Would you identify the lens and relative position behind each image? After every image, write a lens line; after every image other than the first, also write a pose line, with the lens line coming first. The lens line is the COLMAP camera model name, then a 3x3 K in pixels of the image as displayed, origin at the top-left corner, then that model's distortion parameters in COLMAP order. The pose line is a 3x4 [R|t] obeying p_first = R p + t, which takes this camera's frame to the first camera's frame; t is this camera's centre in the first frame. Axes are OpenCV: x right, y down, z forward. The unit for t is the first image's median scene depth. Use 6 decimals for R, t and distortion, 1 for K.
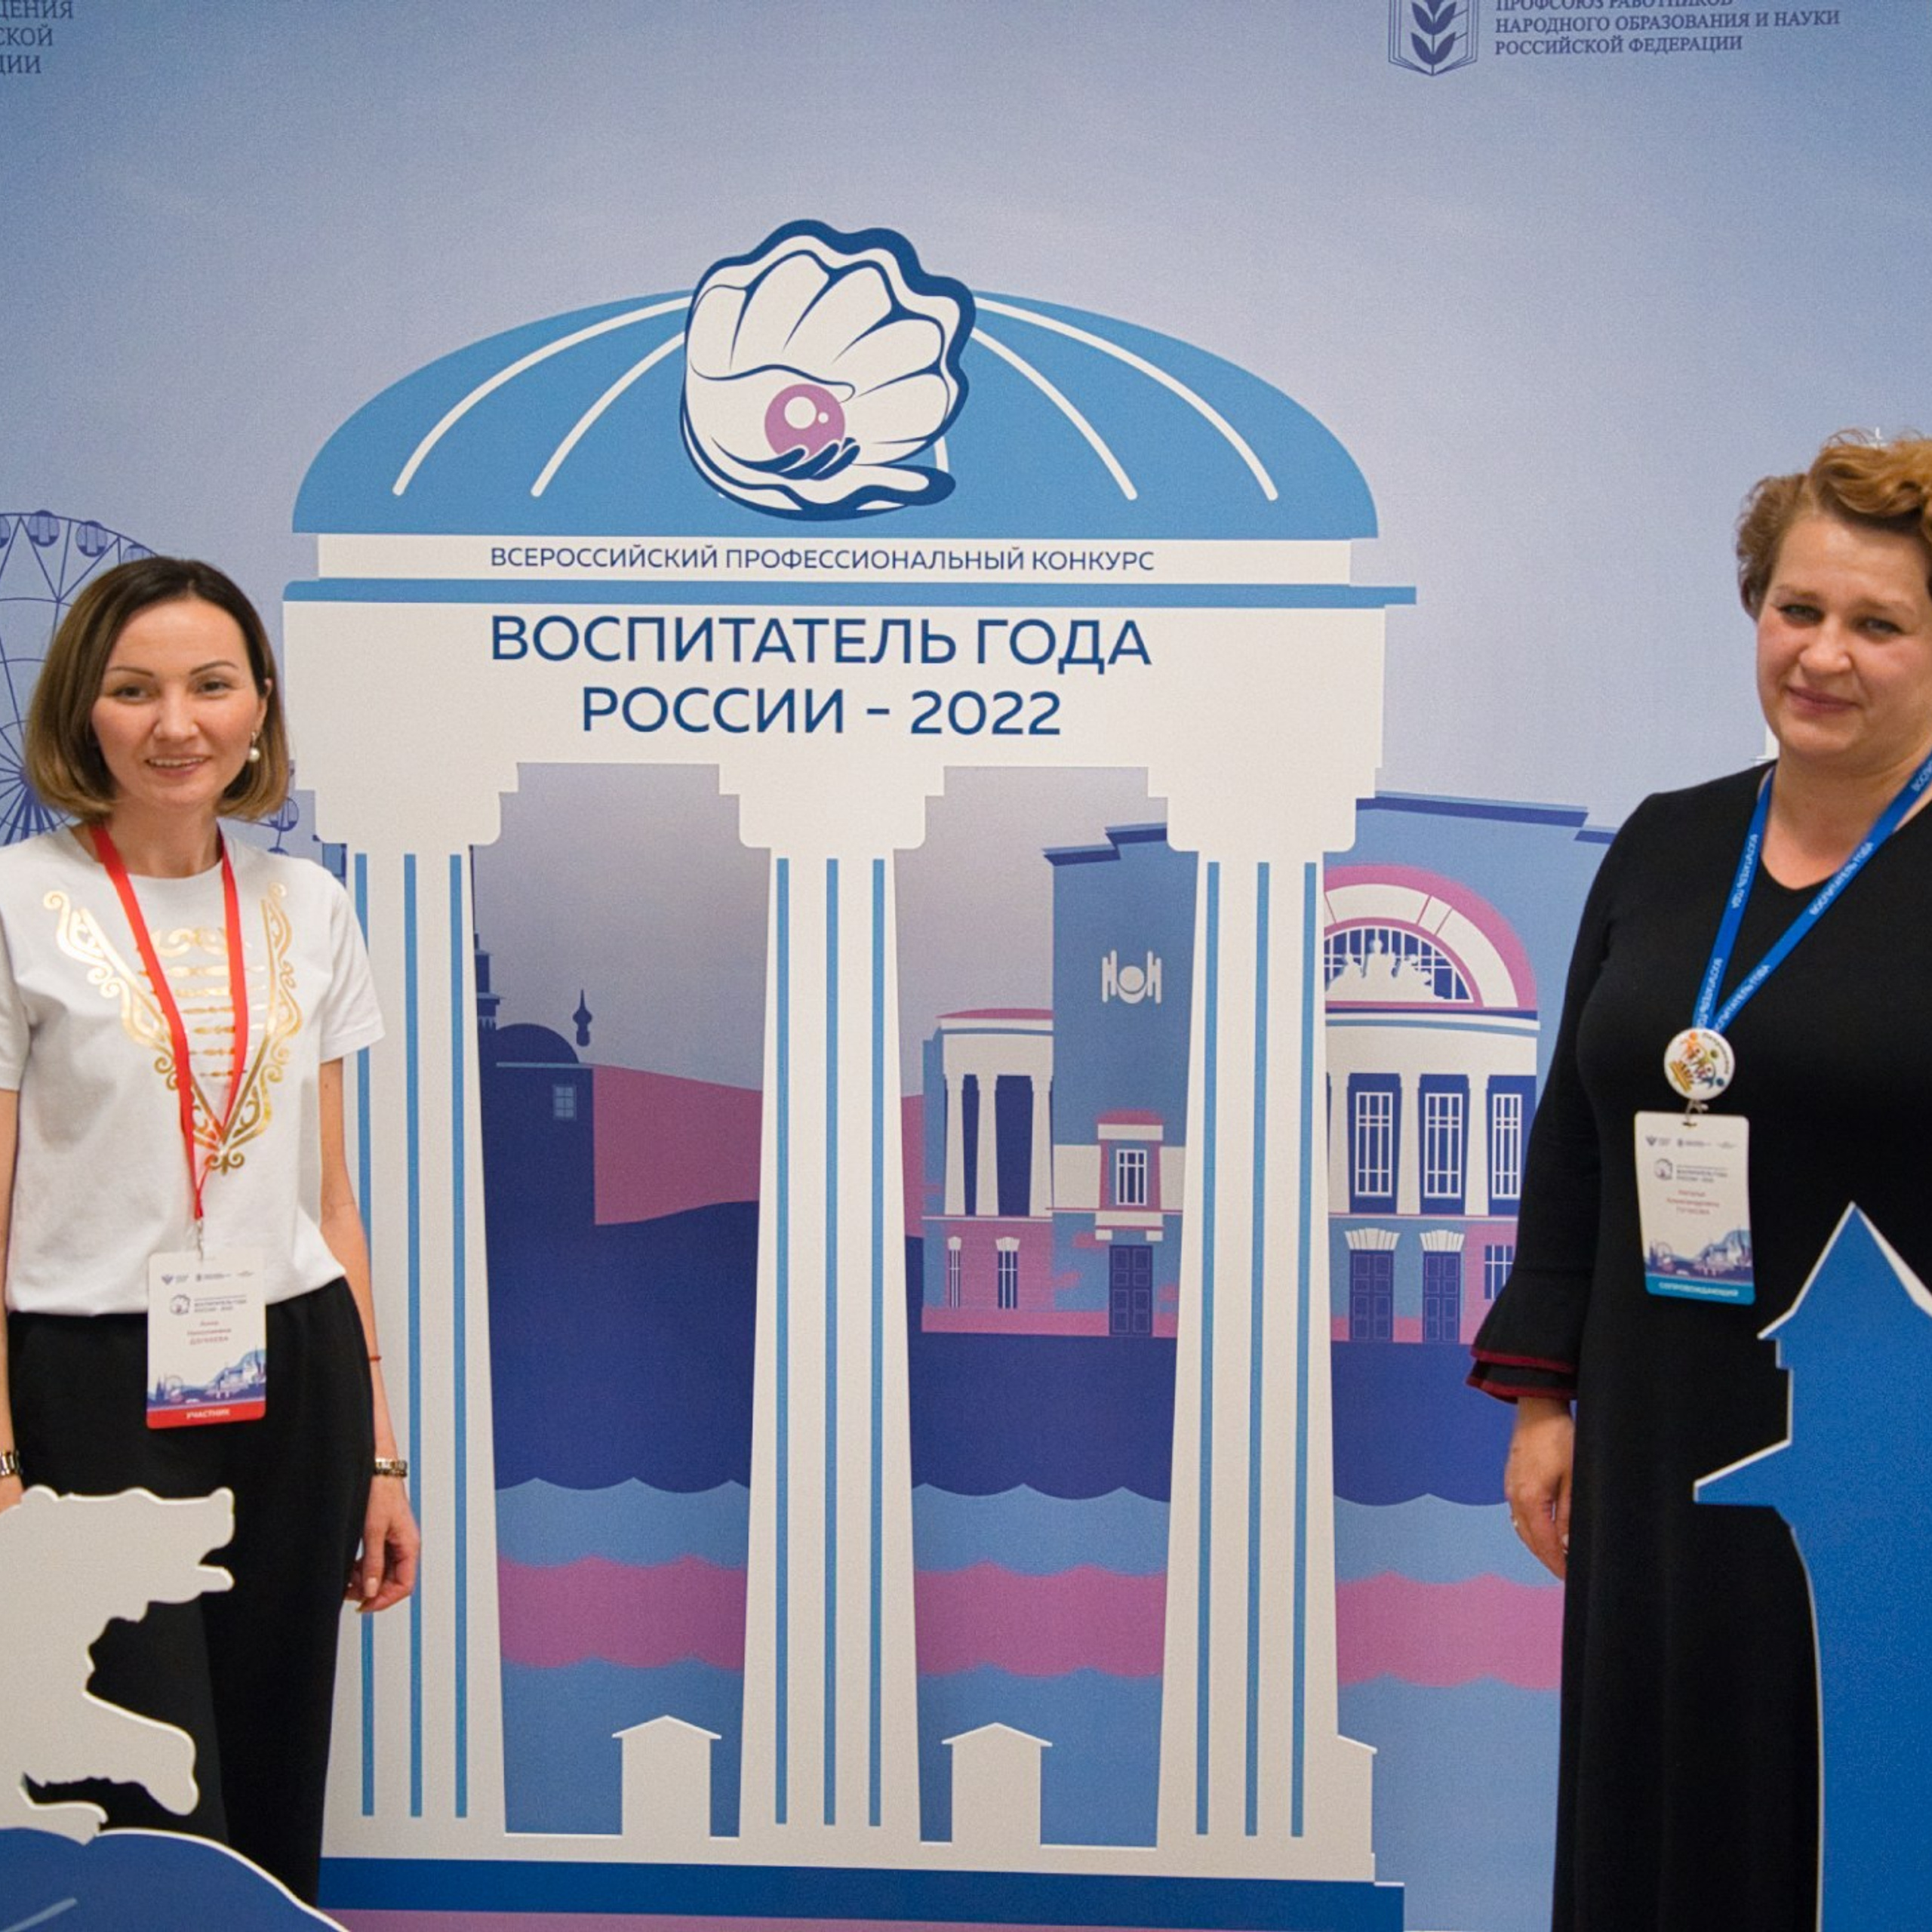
lens RADIAL K [[3450.5, 0, 983.5], [0, 3450.5, 1009.7], [0, 0, 1]] dist [0.095450, 0.173084]
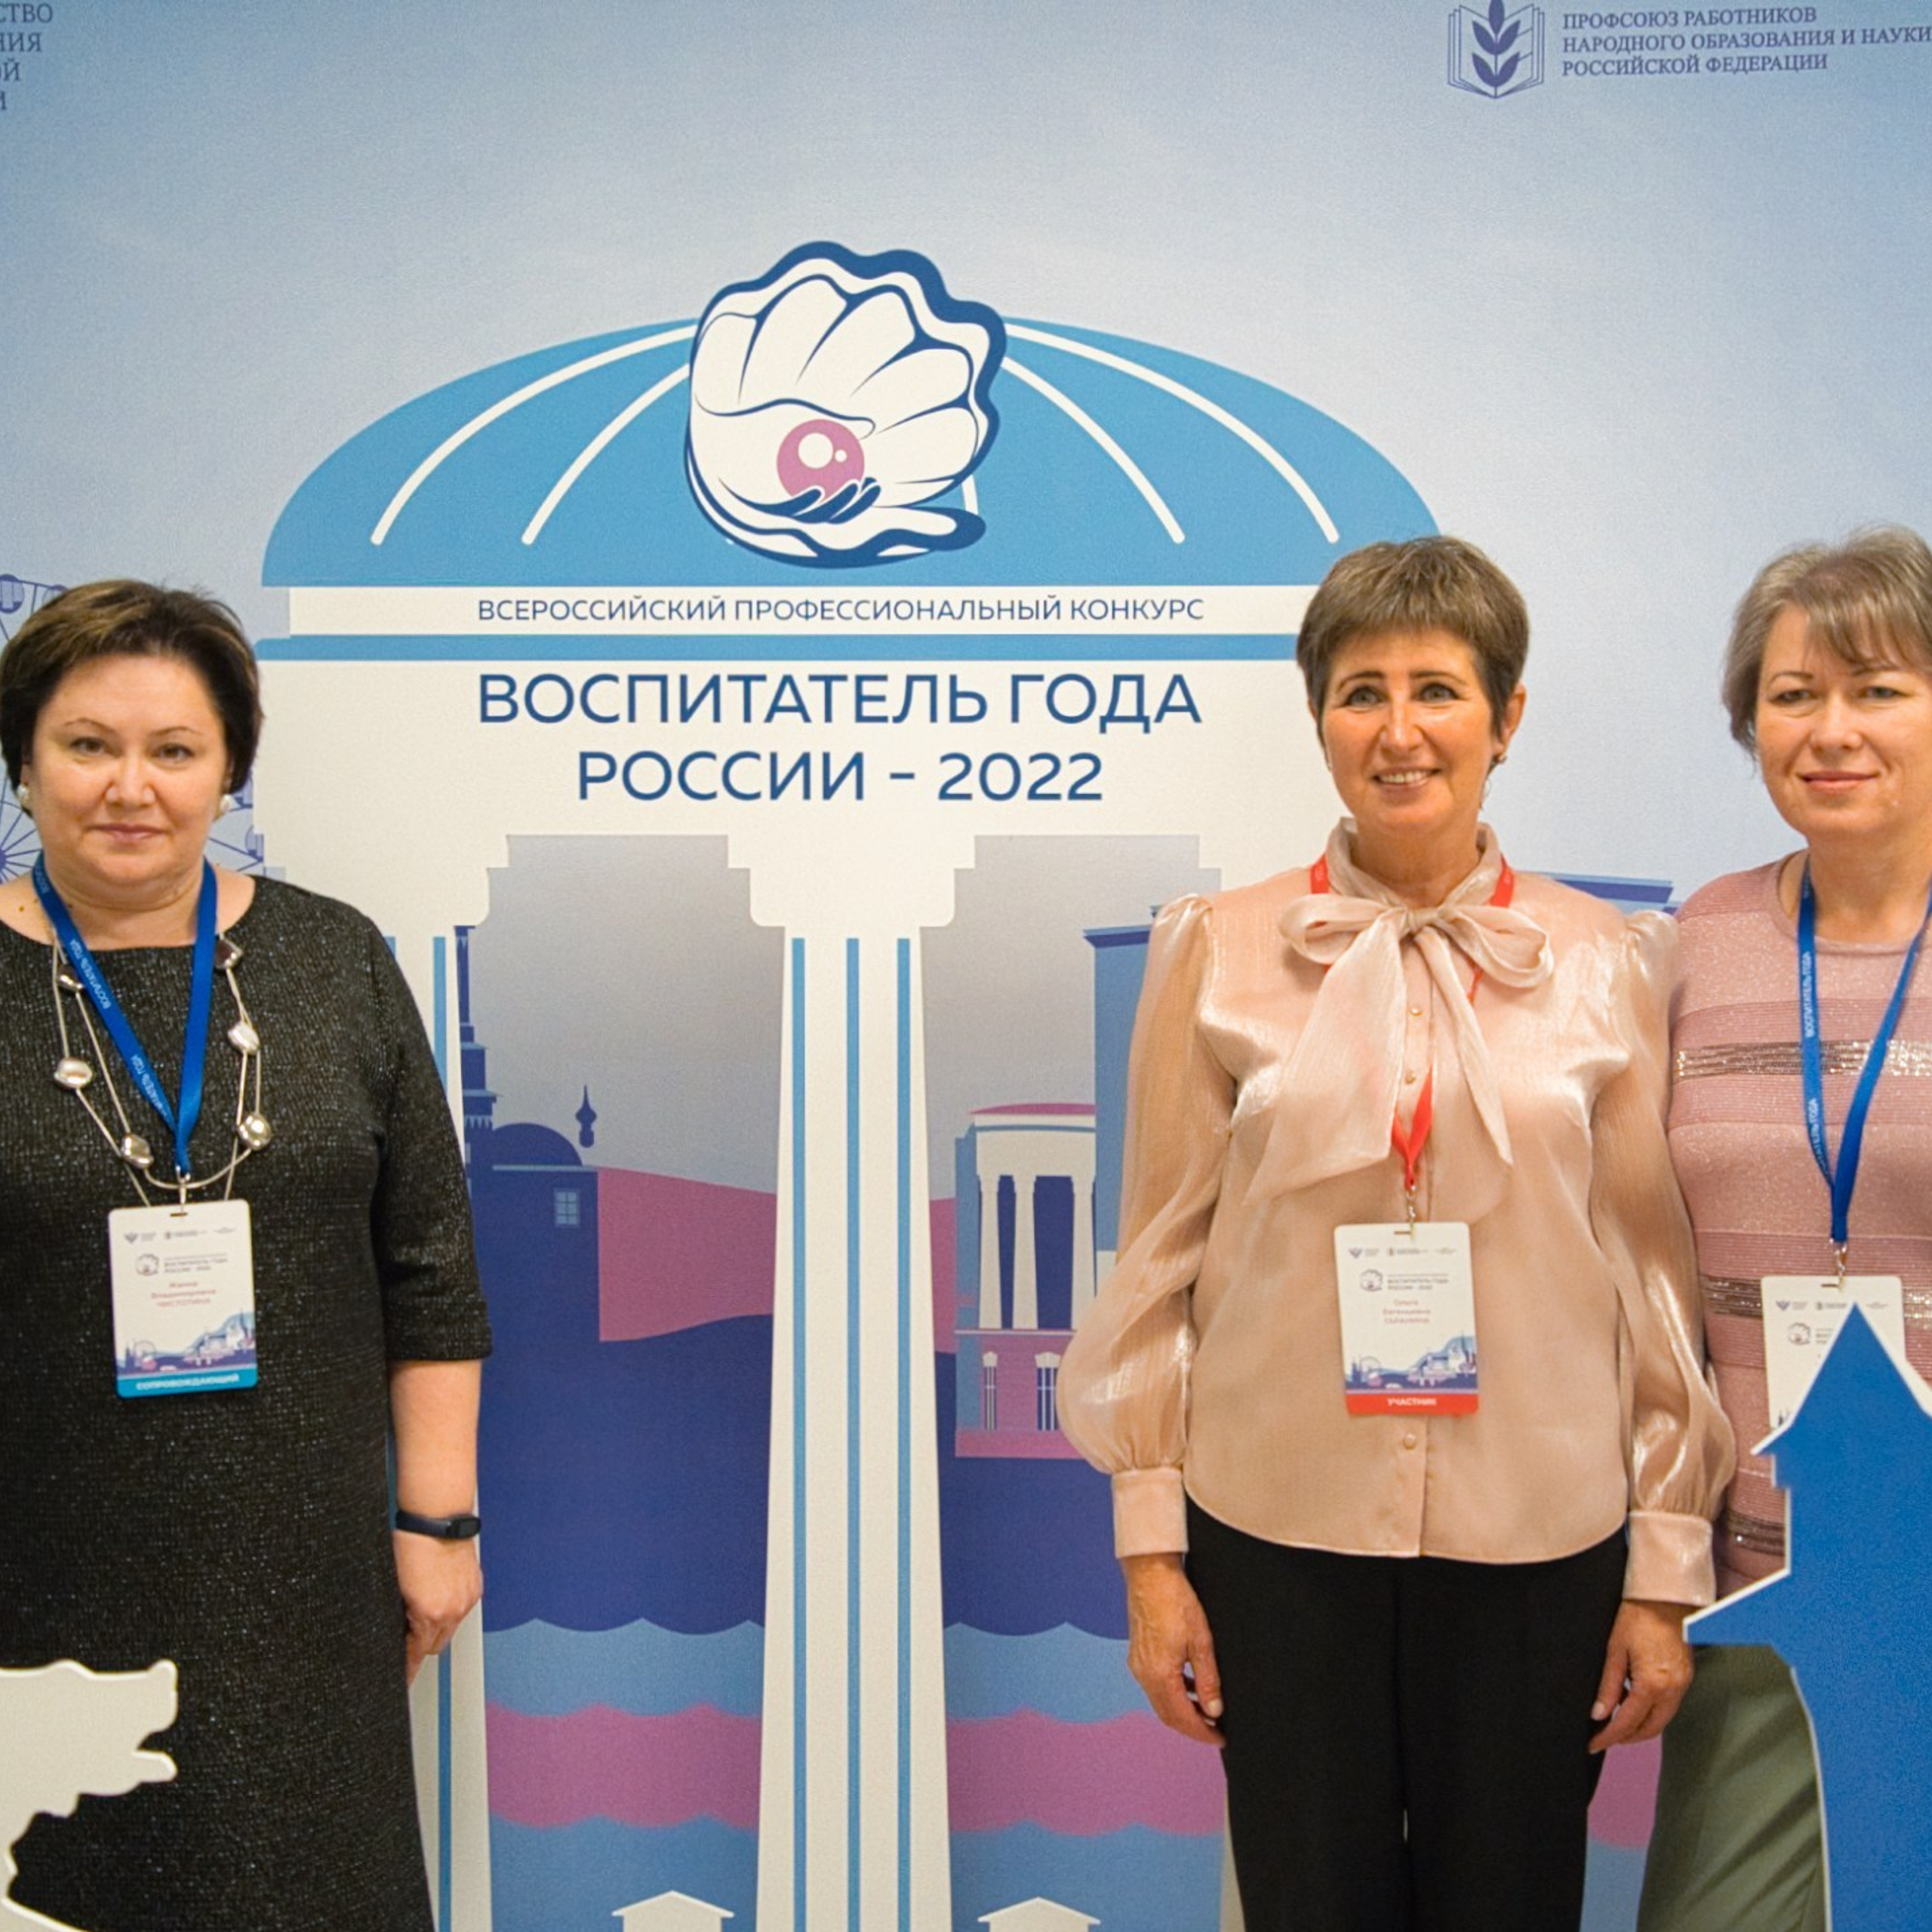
lens RADIAL K [[3307.5, 0, 1001.9], [0, 3307.5, 977.9], [0, 0, 1]] dist [0.085628, 0.128984]
pose [[0.999967, -0.005423, -0.006114, 0.000847], [0.005159, 0.999089, -0.042359, 0.004001], [0.006338, 0.042326, 0.999084, 0.130276]]
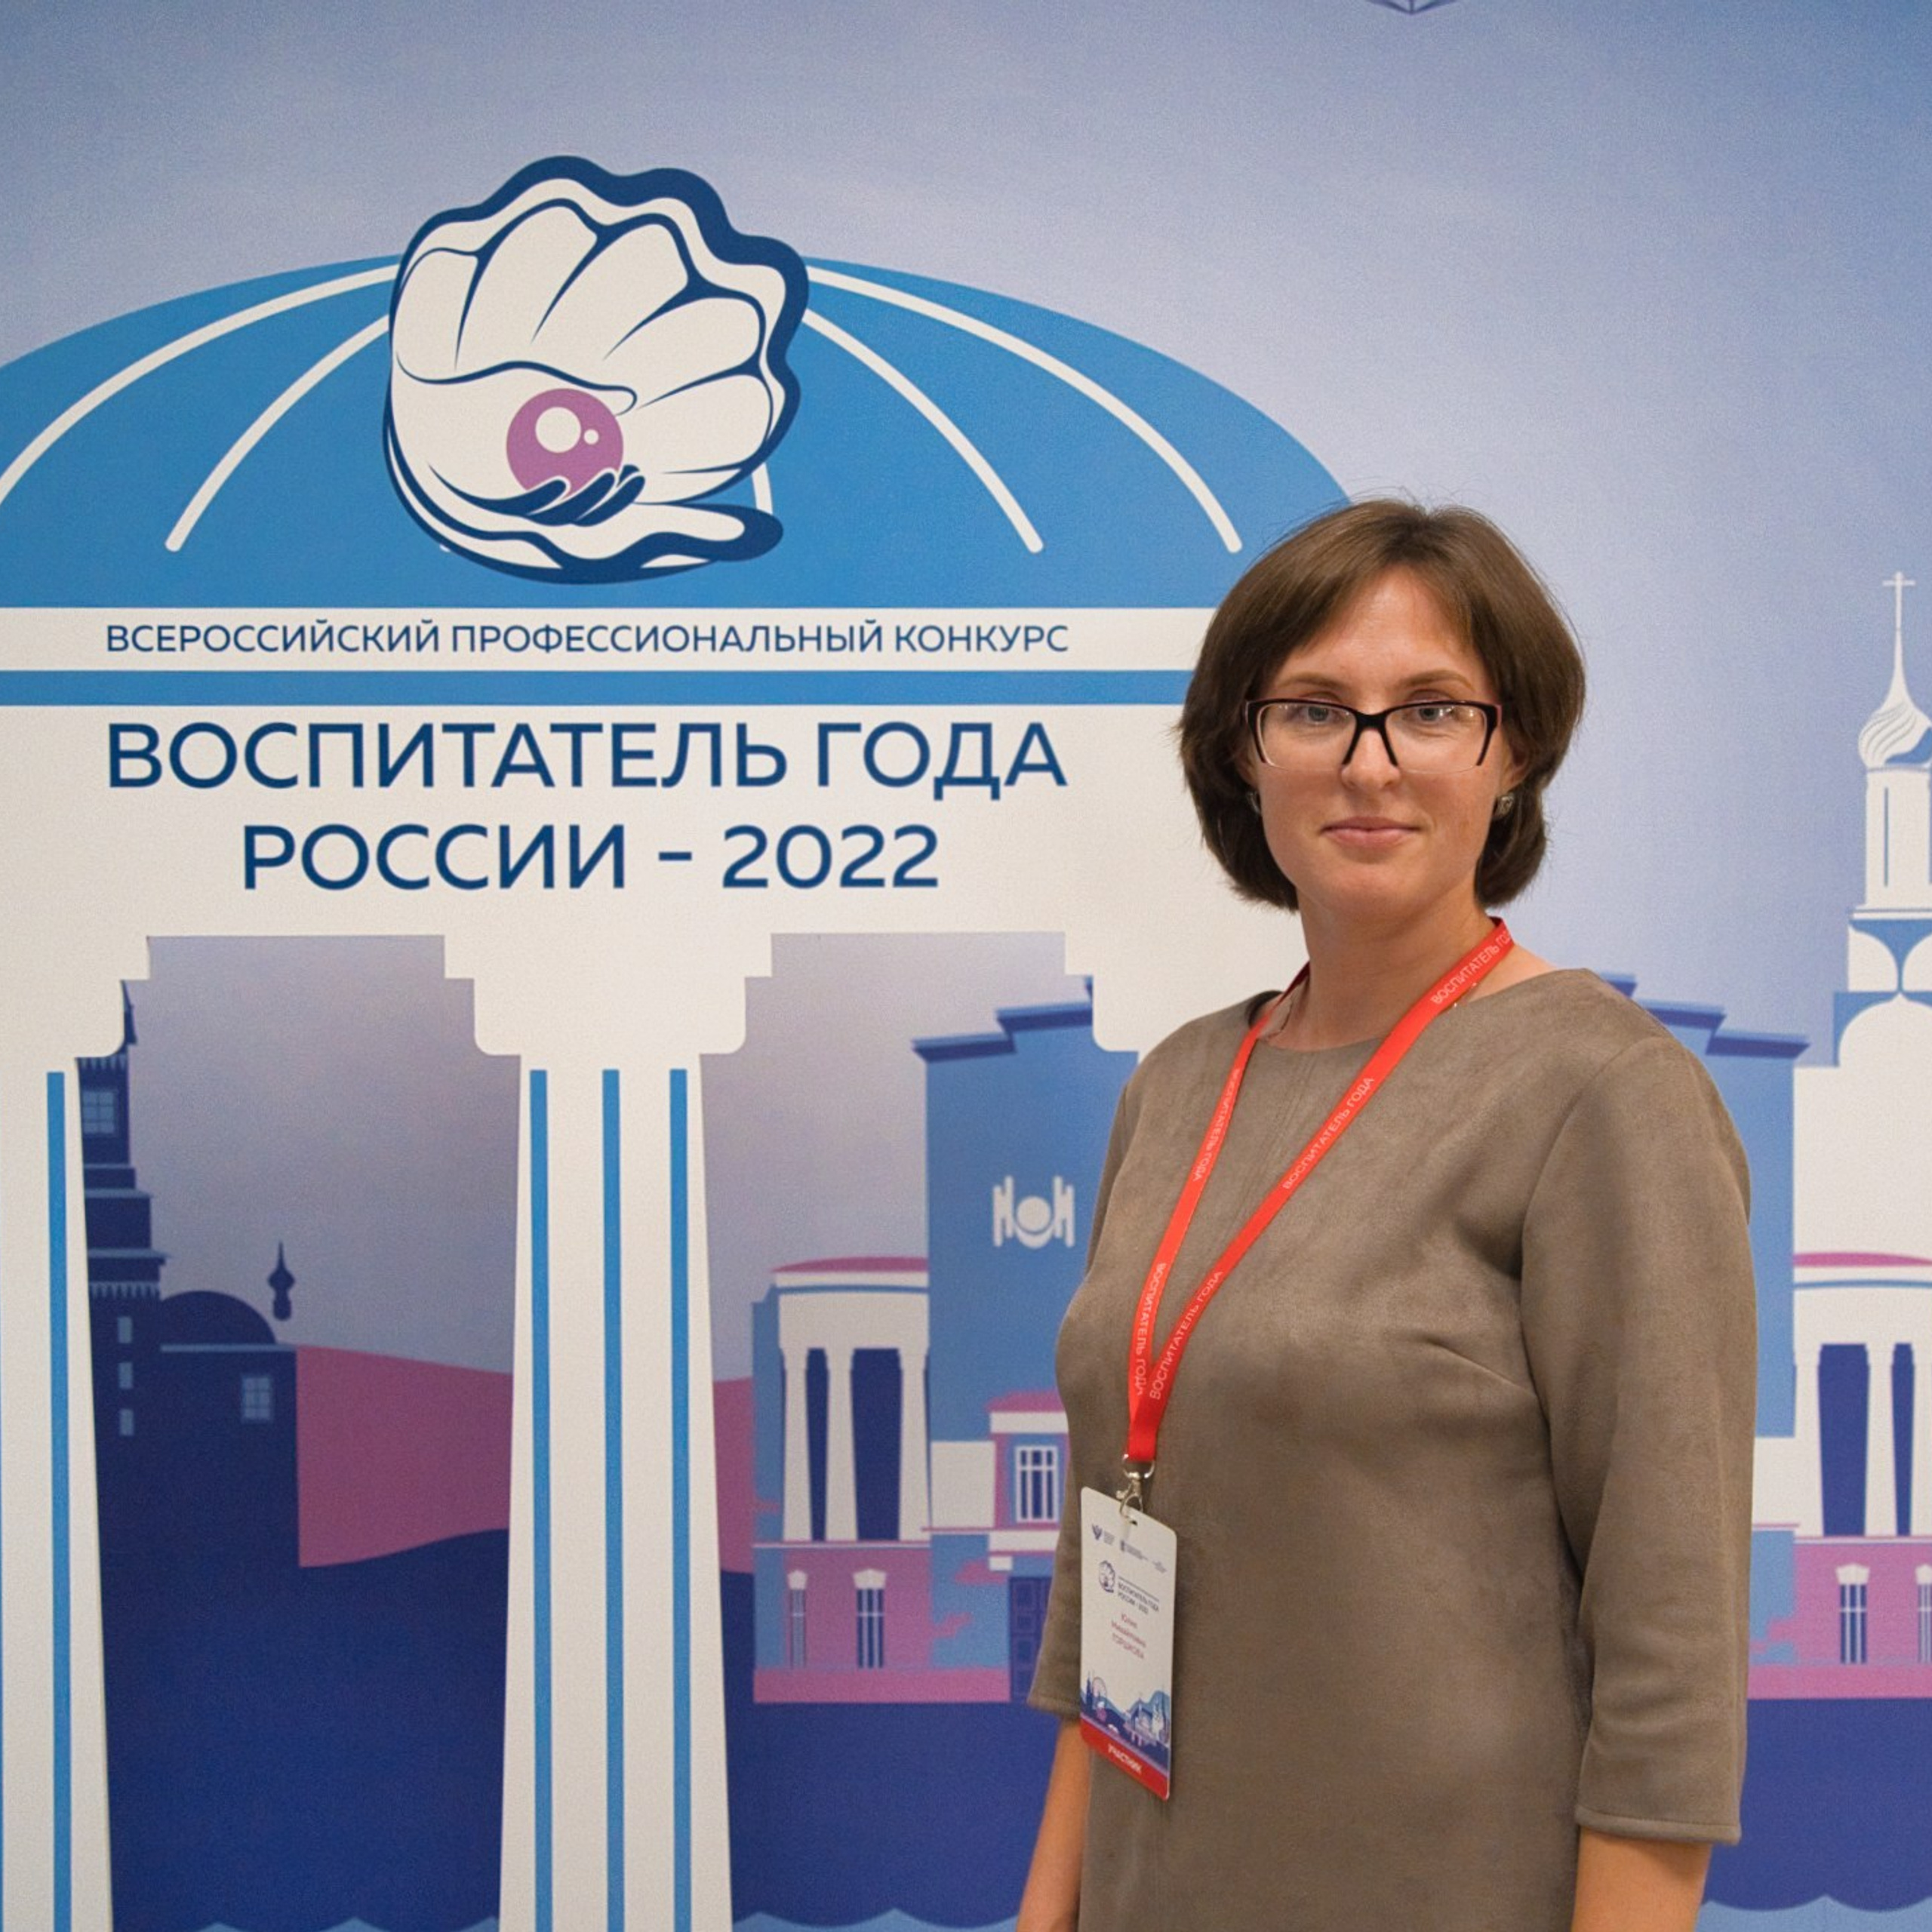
lens RADIAL K [[3196.7, 0, 1055.0], [0, 3196.7, 948.7], [0, 0, 1]] dist [0.034306, 0.140351]
pose [[0.997570, -0.011866, 0.068655, 0.001254], [0.015957, 0.998109, -0.059354, -0.028420], [-0.067821, 0.060305, 0.995873, 0.356077]]
